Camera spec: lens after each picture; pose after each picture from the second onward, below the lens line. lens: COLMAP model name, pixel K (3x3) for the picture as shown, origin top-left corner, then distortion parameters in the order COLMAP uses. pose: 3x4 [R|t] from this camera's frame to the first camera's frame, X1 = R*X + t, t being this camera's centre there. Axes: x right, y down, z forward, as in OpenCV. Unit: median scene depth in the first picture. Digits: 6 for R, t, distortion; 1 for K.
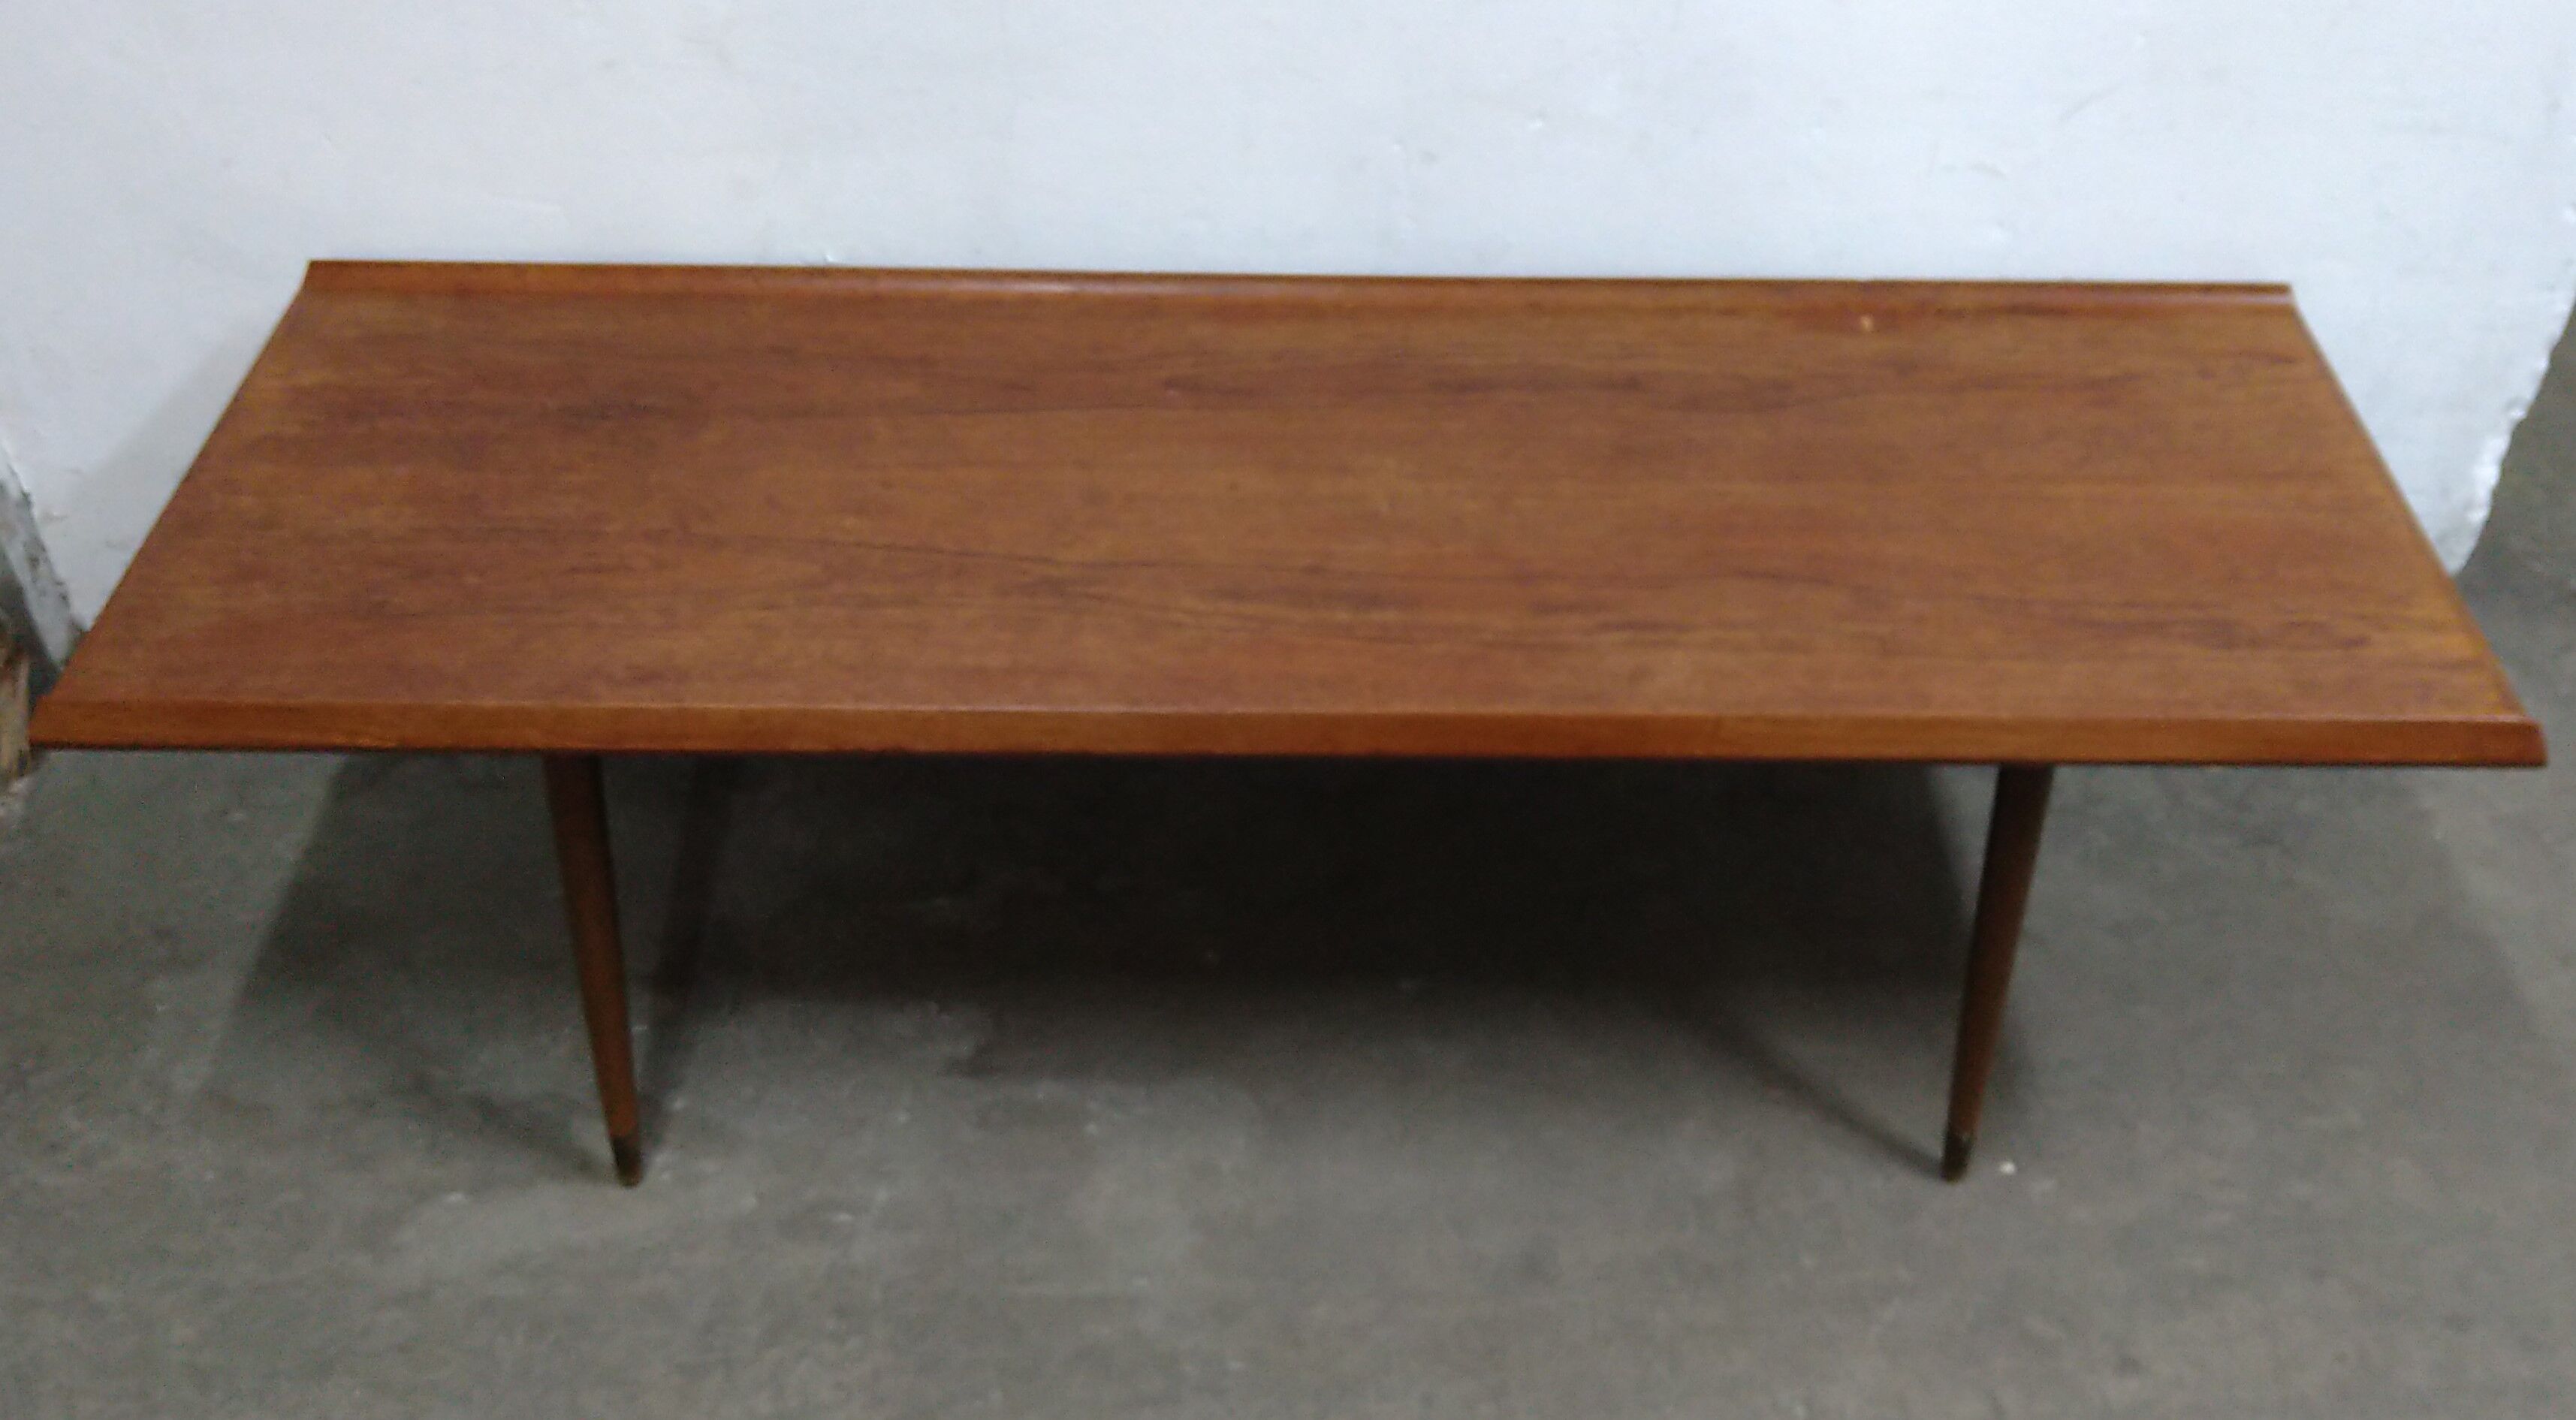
lens RADIAL K [[2322.8, 0, 1376.1], [0, 2322.8, 706.8], [0, 0, 1]] dist [0.072349, -0.169136]
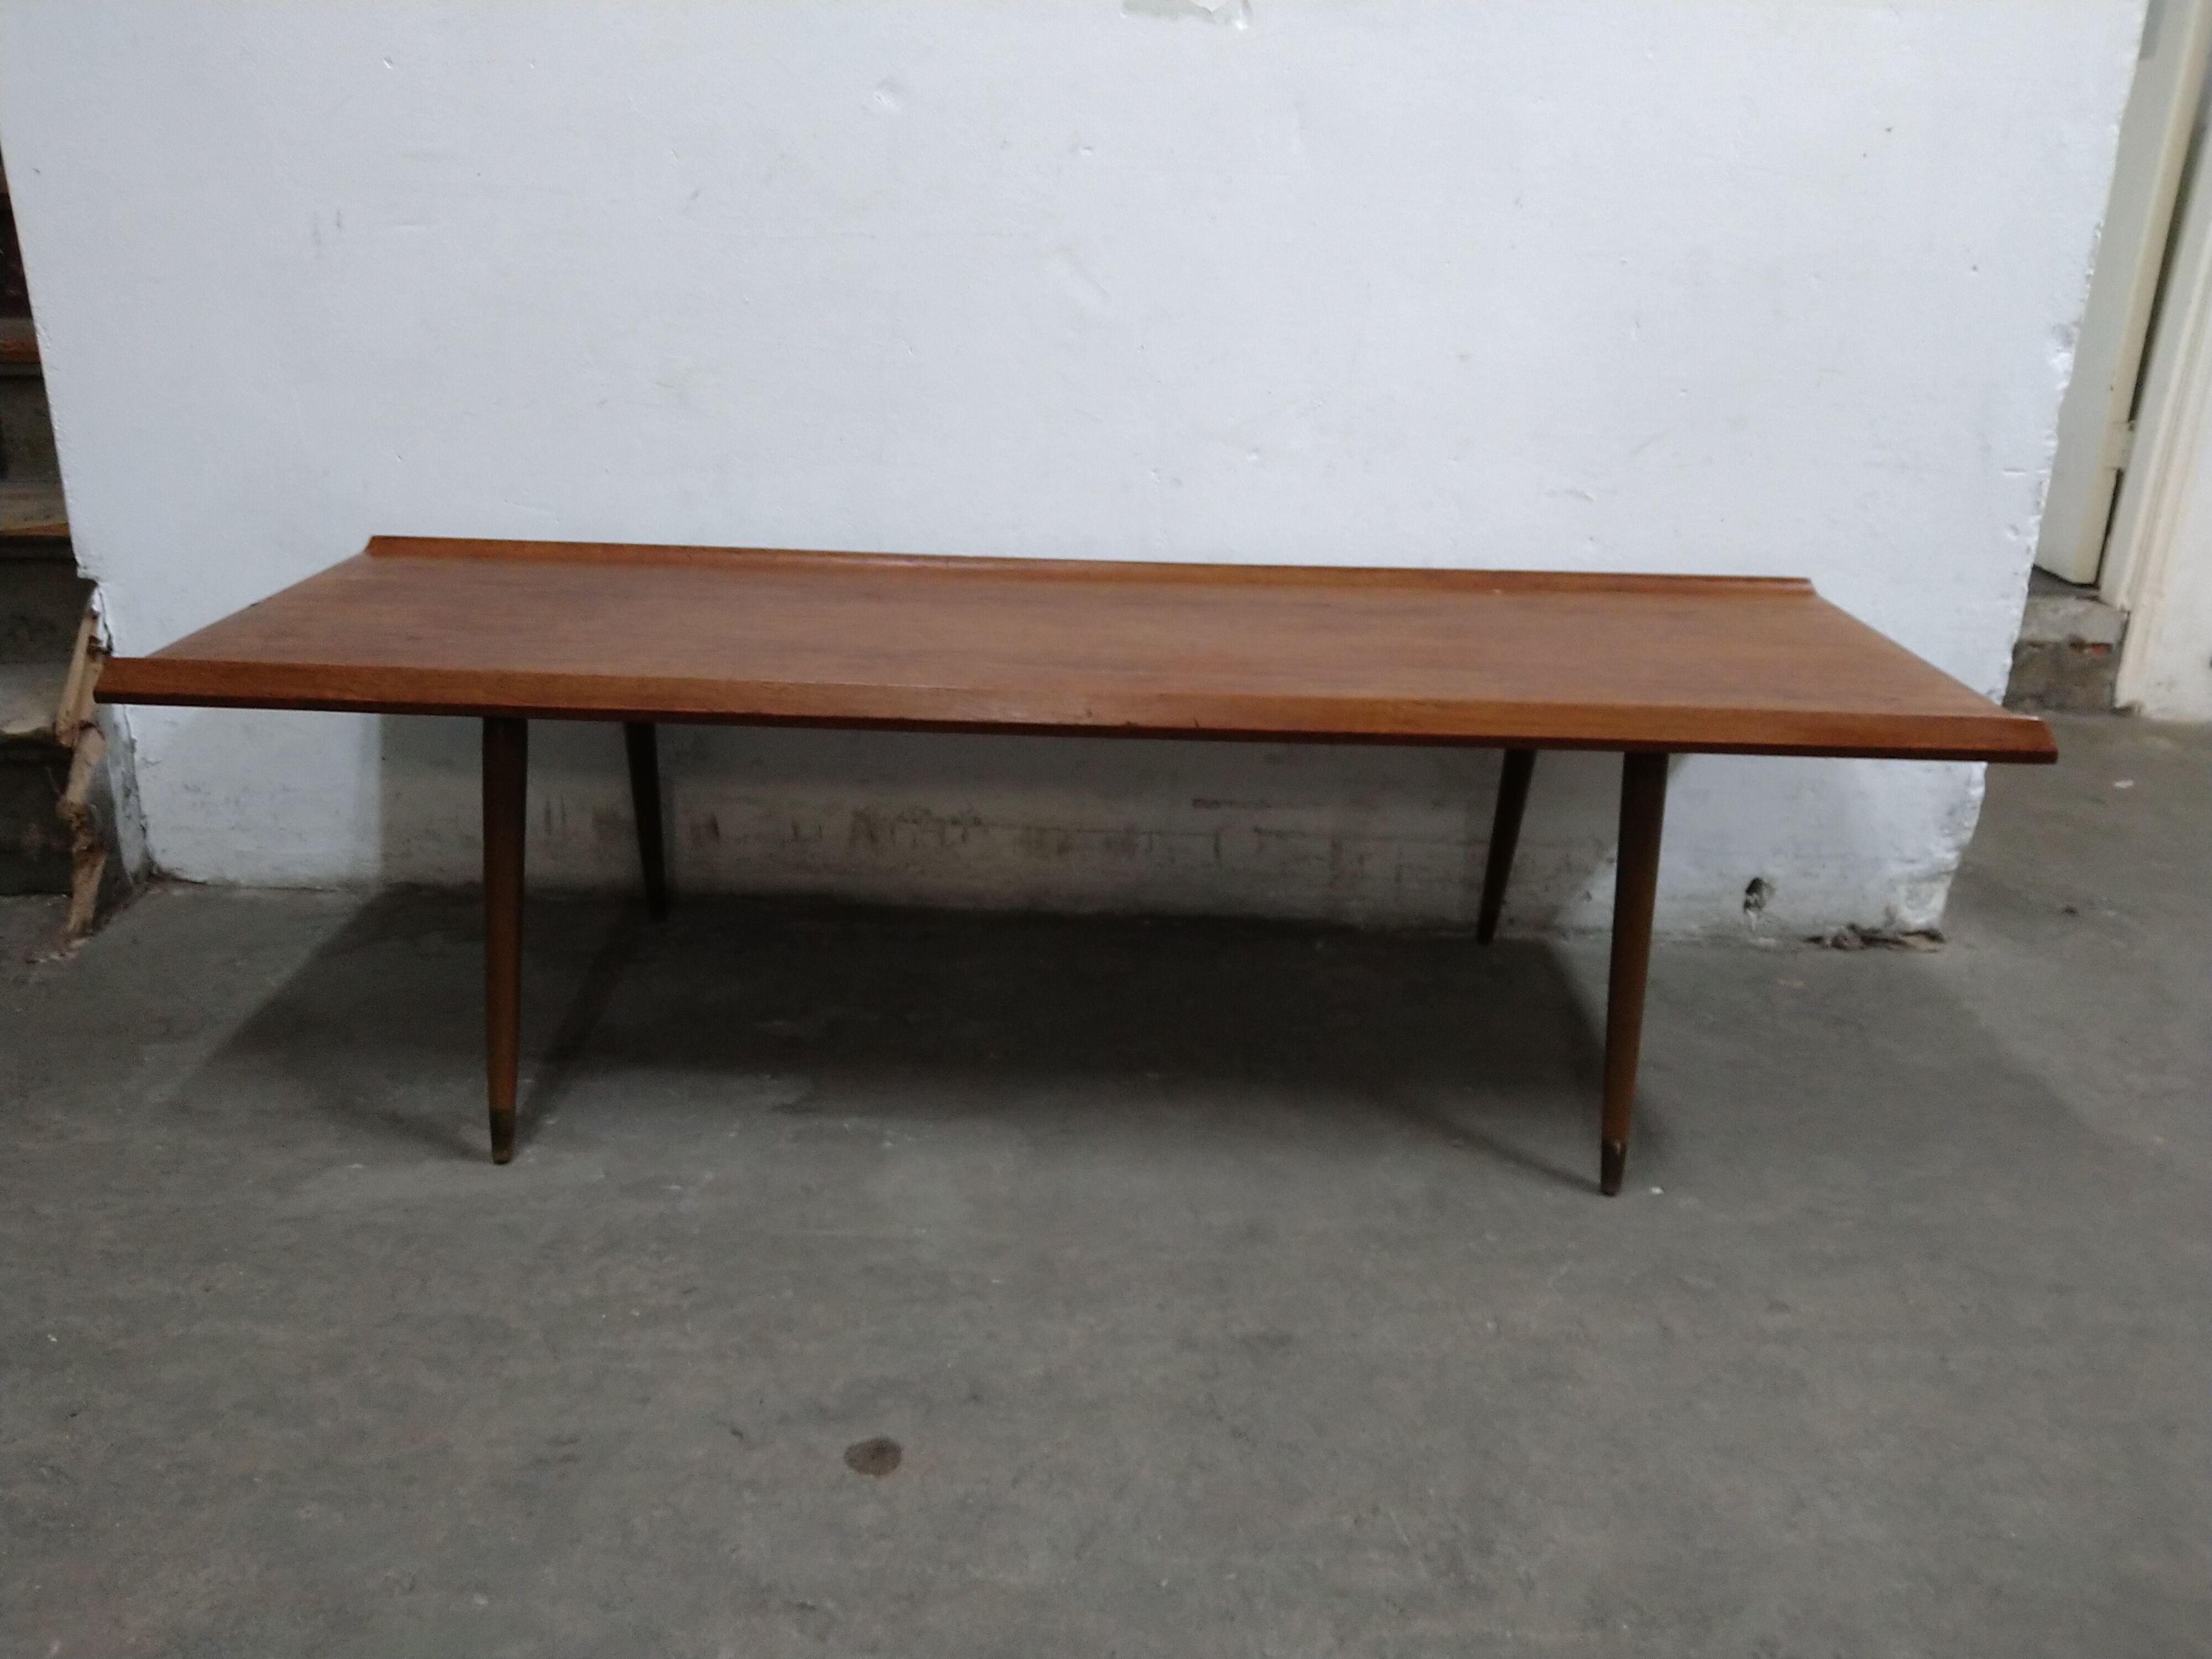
lens RADIAL K [[1703.1, 0, 1106.0], [0, 1703.1, 829.5], [0, 0, 1]] dist [0.064875, -0.136639]
pose [[0.999533, 0.016643, -0.025639, 0.010636], [-0.024605, 0.935748, -0.351810, 0.336358], [0.018136, 0.352276, 0.935720, 0.118693]]
